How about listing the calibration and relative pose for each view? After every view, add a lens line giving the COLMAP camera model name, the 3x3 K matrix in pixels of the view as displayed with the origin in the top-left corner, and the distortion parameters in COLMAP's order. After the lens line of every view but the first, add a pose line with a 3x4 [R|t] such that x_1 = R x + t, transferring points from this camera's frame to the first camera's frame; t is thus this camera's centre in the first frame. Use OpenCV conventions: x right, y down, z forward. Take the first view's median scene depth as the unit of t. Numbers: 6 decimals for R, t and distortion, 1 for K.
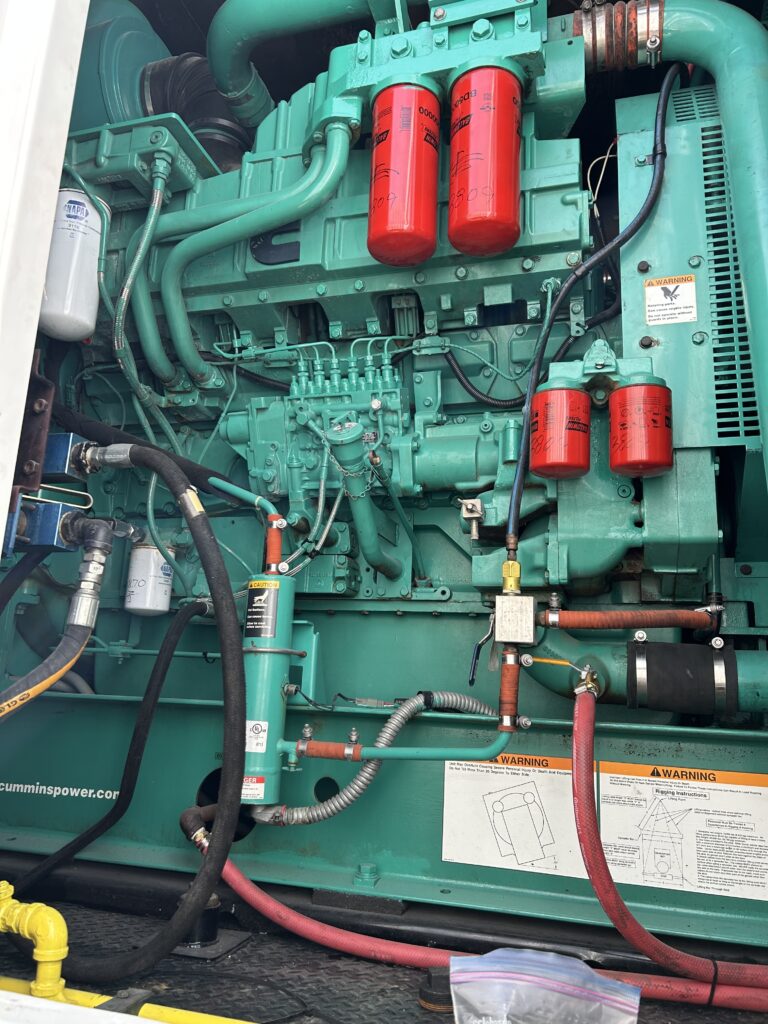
lens RADIAL K [[774.8, 0, 383.8], [0, 774.8, 513.1], [0, 0, 1]] dist [0.034571, -0.045015]
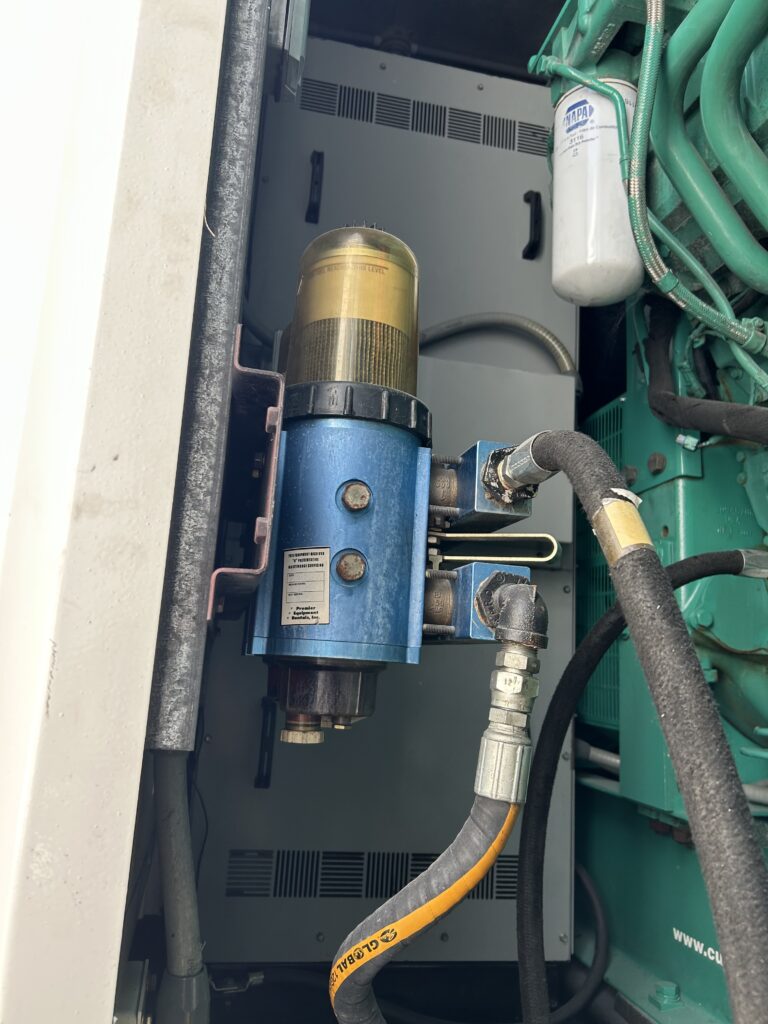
lens RADIAL K [[774.8, 0, 384.0], [0, 774.8, 505.2], [0, 0, 1]] dist [0.034571, -0.045015]
pose [[0.479829, -0.194737, -0.855477, 0.058319], [0.164365, 0.977745, -0.130379, 0.009189], [0.861828, -0.078051, 0.501159, 0.664313]]
